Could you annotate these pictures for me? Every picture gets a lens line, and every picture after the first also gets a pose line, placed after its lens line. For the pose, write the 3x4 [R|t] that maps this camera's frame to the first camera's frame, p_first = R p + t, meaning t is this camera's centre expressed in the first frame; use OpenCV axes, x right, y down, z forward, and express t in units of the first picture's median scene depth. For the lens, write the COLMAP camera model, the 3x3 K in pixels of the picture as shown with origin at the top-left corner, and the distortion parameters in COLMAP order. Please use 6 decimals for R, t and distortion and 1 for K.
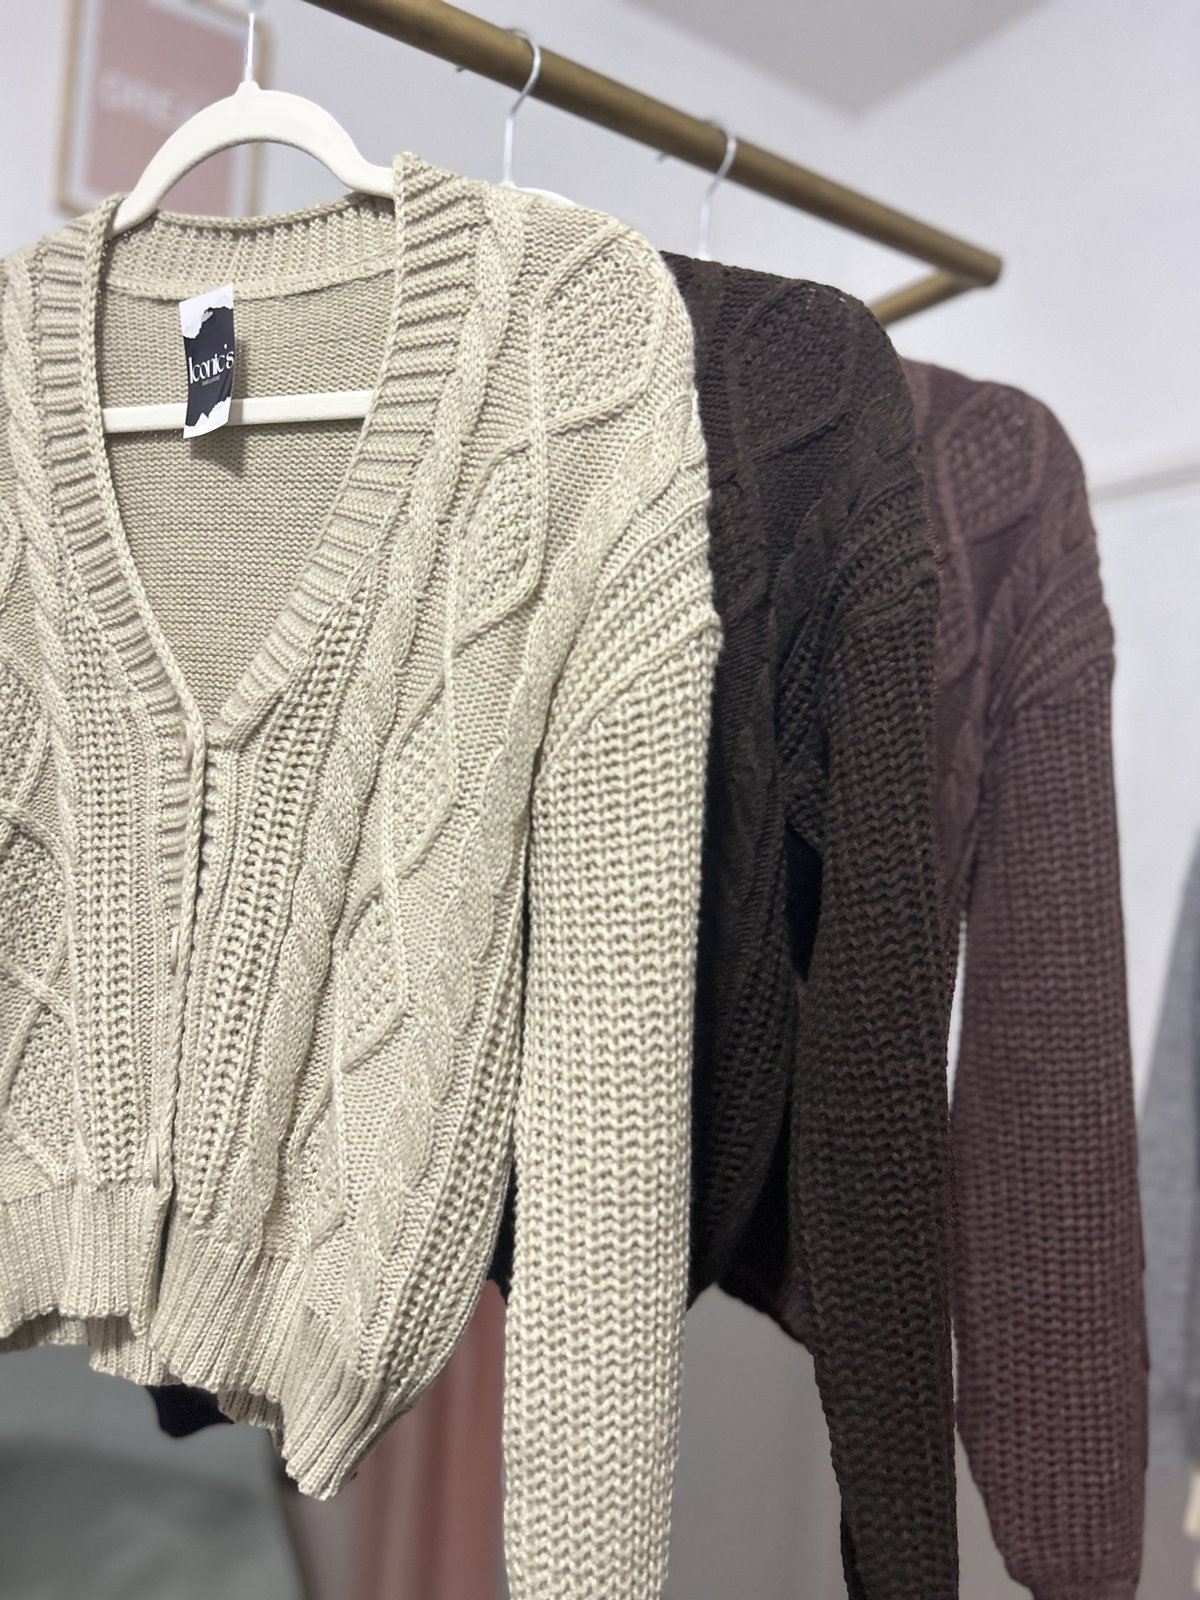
lens RADIAL K [[1208.8, 0, 600.7], [0, 1208.8, 806.9], [0, 0, 1]] dist [0.052384, -0.060386]
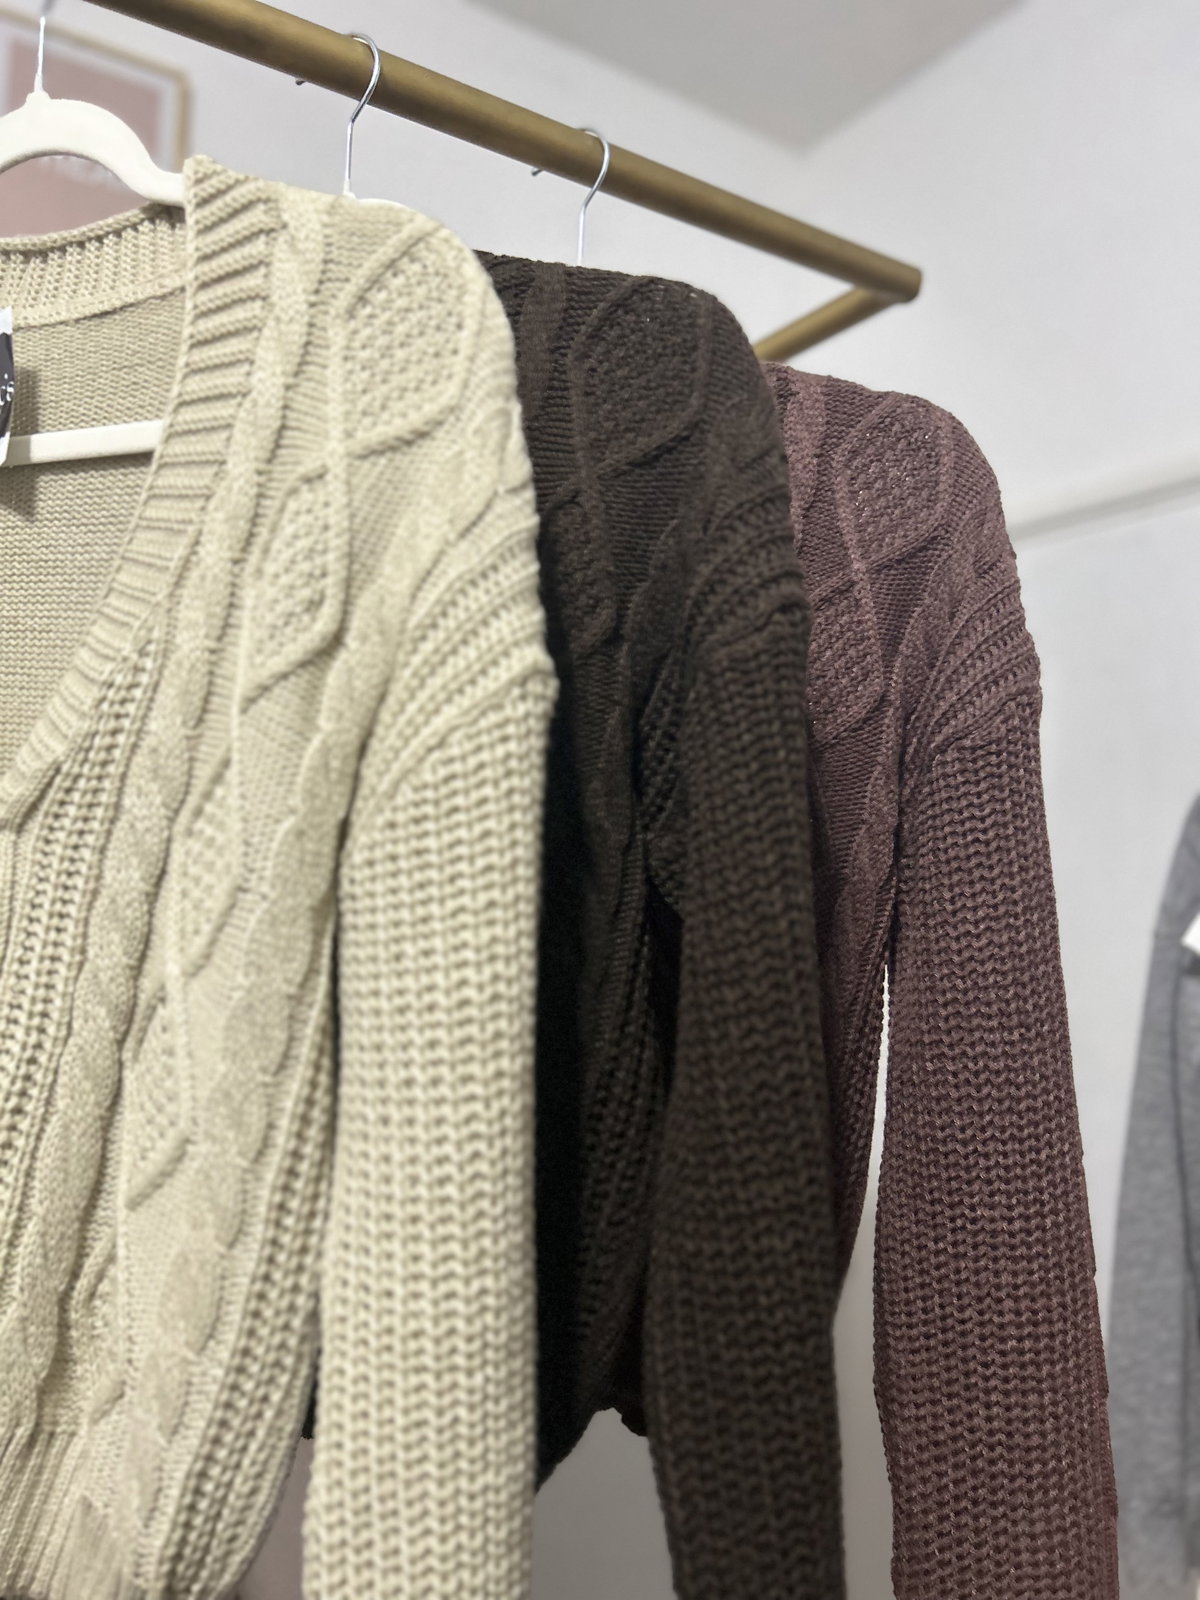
lens RADIAL K [[1208.8, 0, 599.8], [0, 1208.8, 794.9], [0, 0, 1]] dist [0.052384, -0.060386]
pose [[0.999443, -0.033084, -0.004303, 0.125825], [0.032833, 0.998248, -0.049226, -0.016070], [0.005924, 0.049057, 0.998778, 0.135914]]
